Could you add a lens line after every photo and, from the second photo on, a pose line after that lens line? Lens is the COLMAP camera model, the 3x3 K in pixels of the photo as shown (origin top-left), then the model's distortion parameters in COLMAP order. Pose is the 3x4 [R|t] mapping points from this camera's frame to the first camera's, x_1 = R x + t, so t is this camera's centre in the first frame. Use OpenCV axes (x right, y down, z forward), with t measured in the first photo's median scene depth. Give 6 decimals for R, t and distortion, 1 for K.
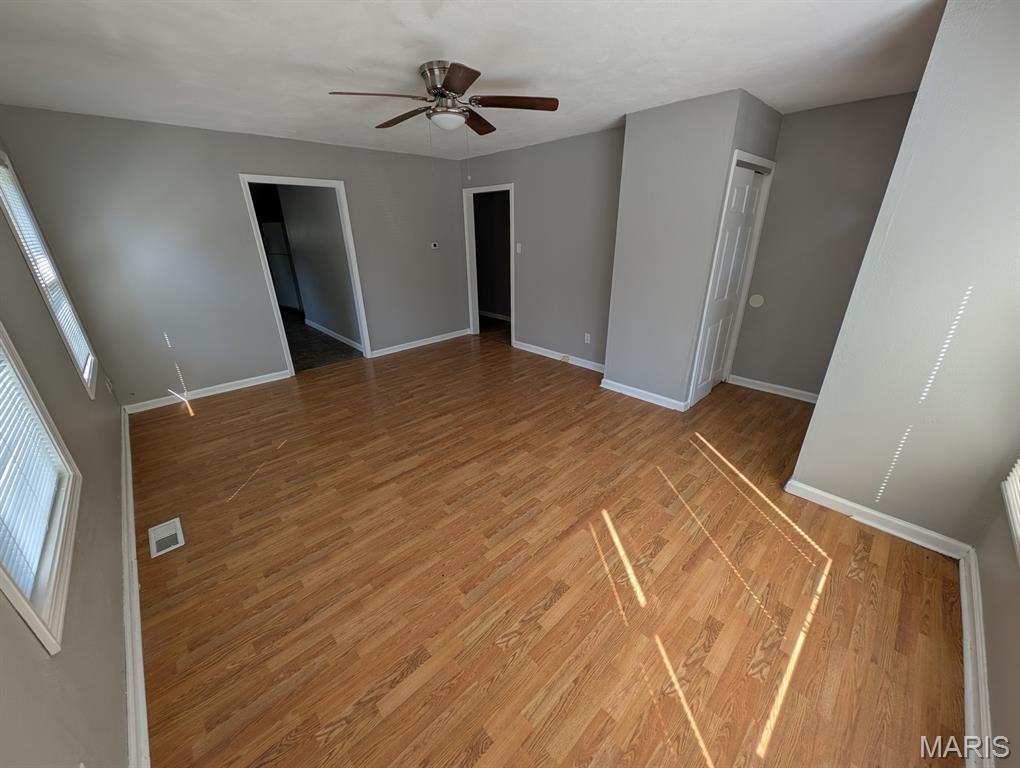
lens RADIAL K [[385.2, 0, 503.9], [0, 385.2, 387.5], [0, 0, 1]] dist [0.001982, -0.003601]
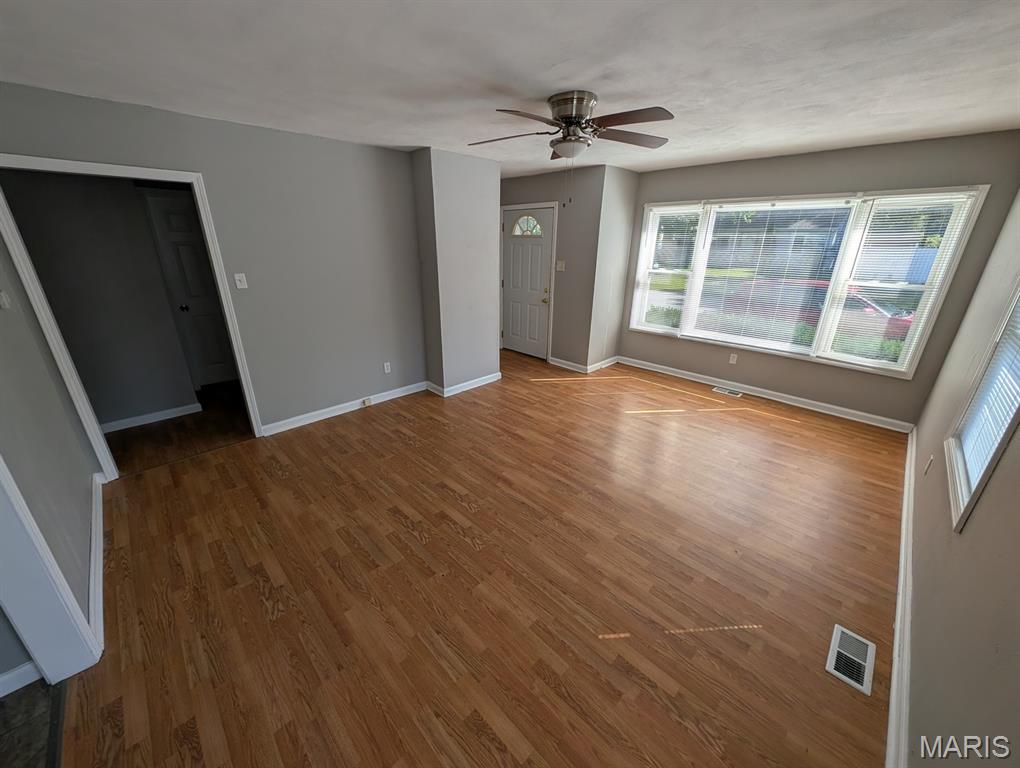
lens RADIAL K [[385.2, 0, 520.3], [0, 385.2, 383.3], [0, 0, 1]] dist [0.001982, -0.003601]
pose [[-0.050615, -0.336230, 0.940419, -1.055087], [0.379011, 0.864719, 0.329564, -0.437791], [-0.924007, 0.373110, 0.083667, 1.028115]]
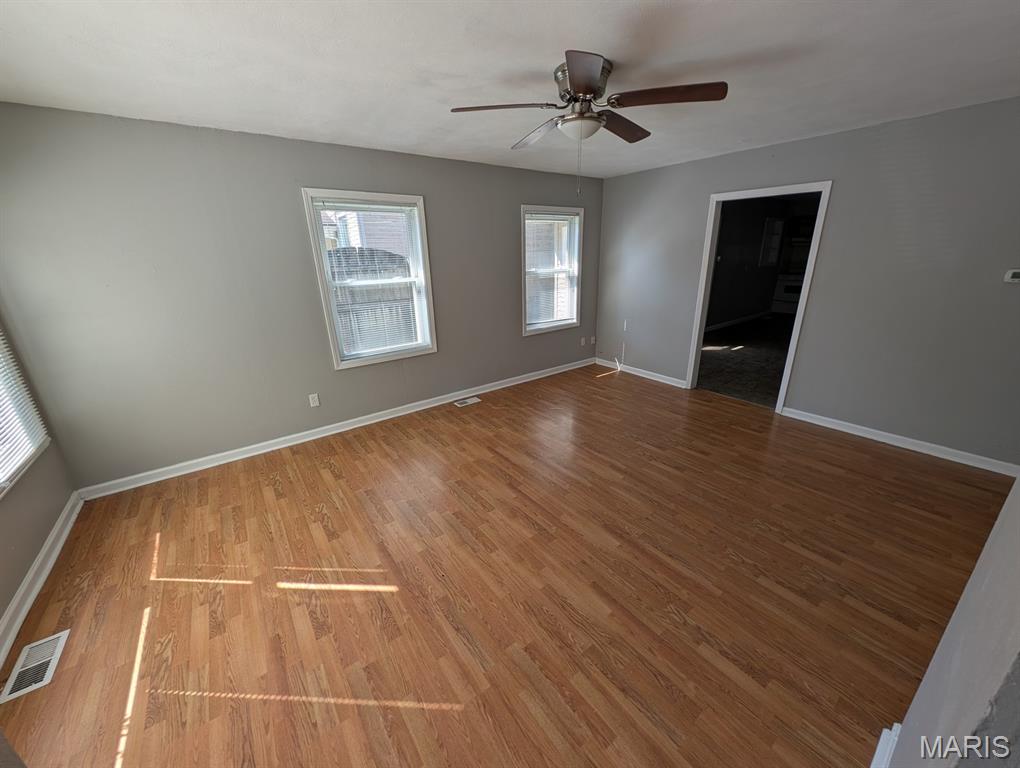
lens RADIAL K [[385.2, 0, 507.1], [0, 385.2, 383.0], [0, 0, 1]] dist [0.001982, -0.003601]
pose [[-0.120463, 0.336100, -0.934091, 0.709910], [-0.360752, 0.861793, 0.356610, -0.368445], [0.924850, 0.379933, 0.017434, 0.859288]]
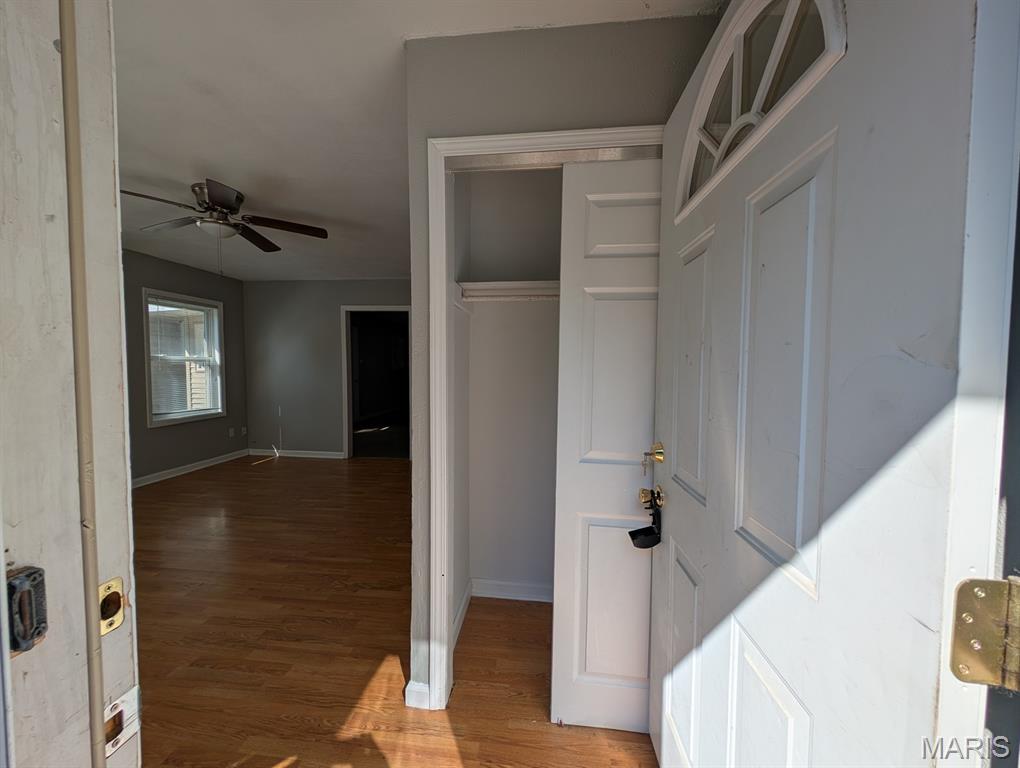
lens RADIAL K [[385.2, 0, 512.5], [0, 385.2, 384.2], [0, 0, 1]] dist [0.001982, -0.003601]
pose [[0.650776, 0.054851, -0.757286, 1.038931], [-0.308718, 0.930335, -0.197913, -0.262415], [0.693674, 0.362585, 0.622373, 0.866018]]
